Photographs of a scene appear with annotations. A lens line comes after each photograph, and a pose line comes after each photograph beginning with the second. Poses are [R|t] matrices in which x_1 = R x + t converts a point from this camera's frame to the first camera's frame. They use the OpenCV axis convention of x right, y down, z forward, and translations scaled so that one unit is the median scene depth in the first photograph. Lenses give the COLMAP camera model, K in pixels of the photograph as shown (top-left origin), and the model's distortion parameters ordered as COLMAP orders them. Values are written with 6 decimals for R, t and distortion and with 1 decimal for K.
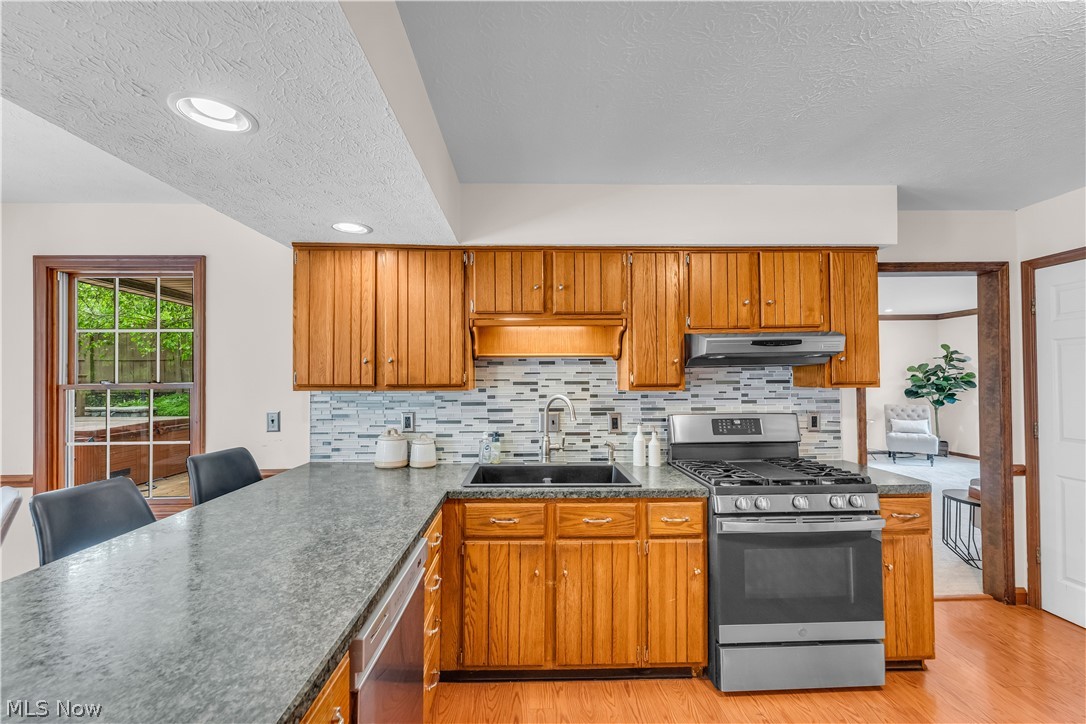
lens RADIAL K [[439.6, 0, 535.8], [0, 439.6, 365.5], [0, 0, 1]] dist [-0.004028, -0.001405]
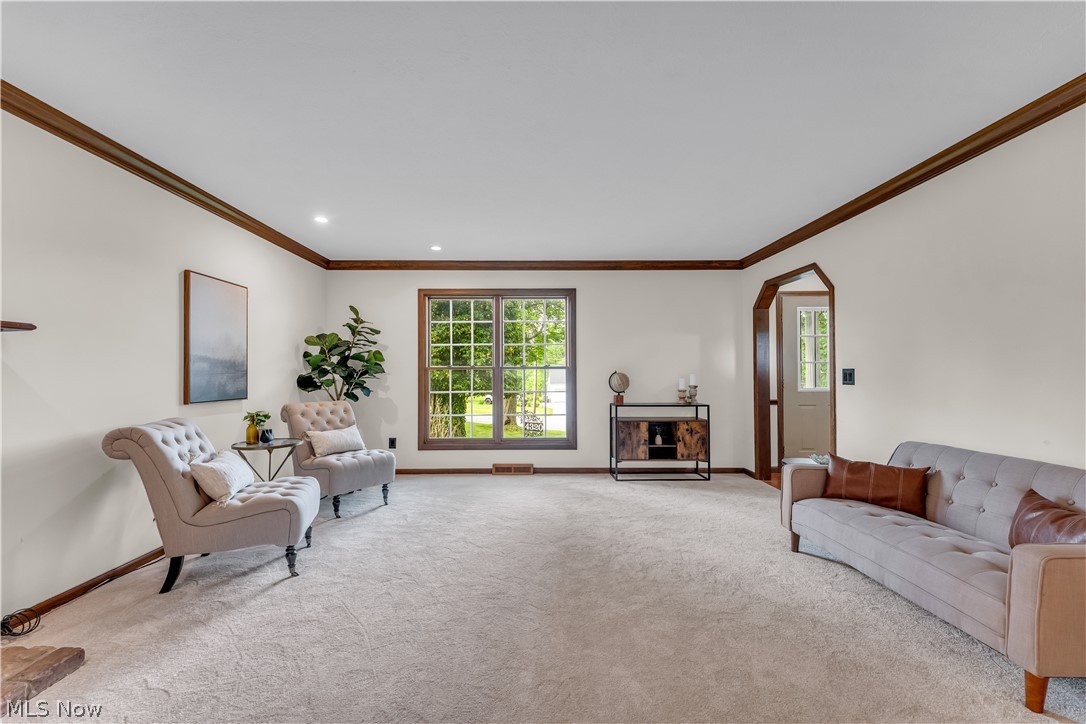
lens RADIAL K [[439.6, 0, 536.7], [0, 439.6, 369.6], [0, 0, 1]] dist [-0.004028, -0.001405]
pose [[0.018806, 0.019048, 0.999642, 0.783692], [-0.019779, 0.999630, -0.018676, 0.140063], [-0.999627, -0.019421, 0.019176, 1.902796]]
